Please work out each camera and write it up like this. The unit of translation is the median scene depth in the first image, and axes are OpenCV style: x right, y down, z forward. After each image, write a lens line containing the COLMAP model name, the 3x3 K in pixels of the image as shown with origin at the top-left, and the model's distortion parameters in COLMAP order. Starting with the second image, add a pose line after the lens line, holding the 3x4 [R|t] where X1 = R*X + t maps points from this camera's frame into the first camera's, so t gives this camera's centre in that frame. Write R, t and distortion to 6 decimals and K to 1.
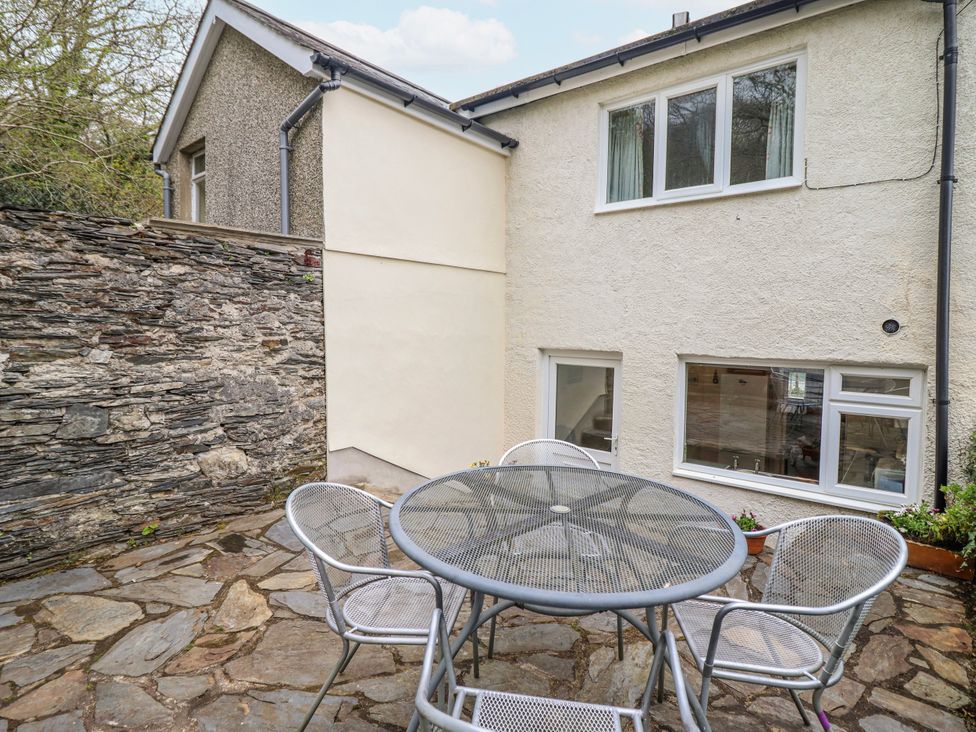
lens RADIAL K [[528.8, 0, 488.6], [0, 528.8, 350.9], [0, 0, 1]] dist [0.000522, -0.016059]
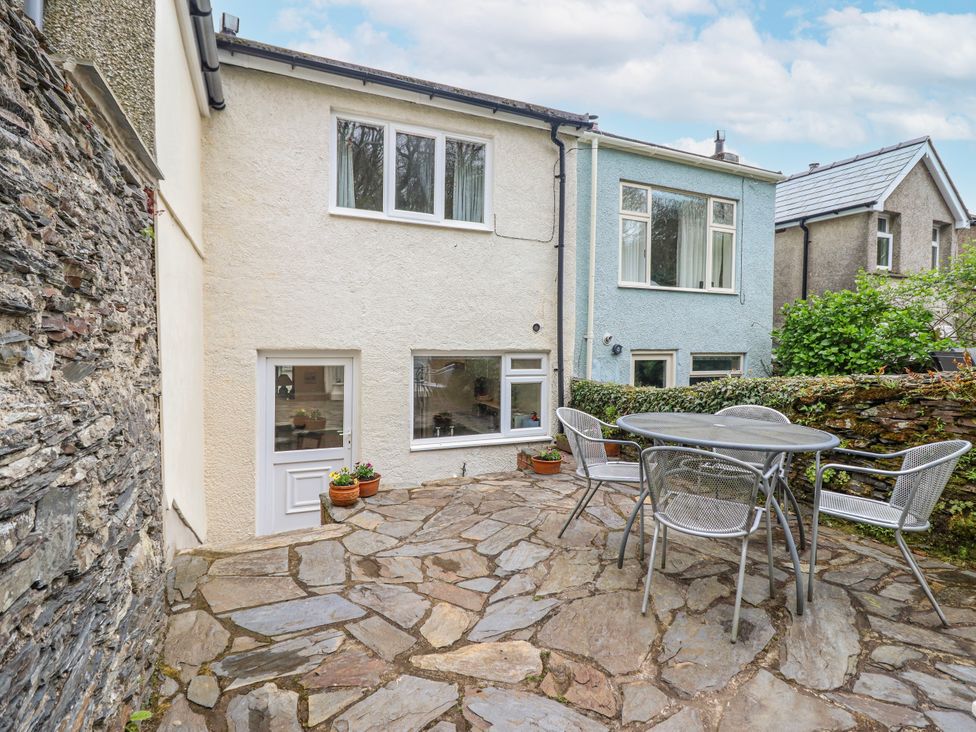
lens RADIAL K [[505.3, 0, 487.4], [0, 505.3, 352.2], [0, 0, 1]] dist [0.001520, -0.011939]
pose [[0.448505, -0.026974, 0.893373, -0.623302], [0.037856, 0.999221, 0.011164, 0.006241], [-0.892978, 0.028813, 0.449177, 0.353606]]
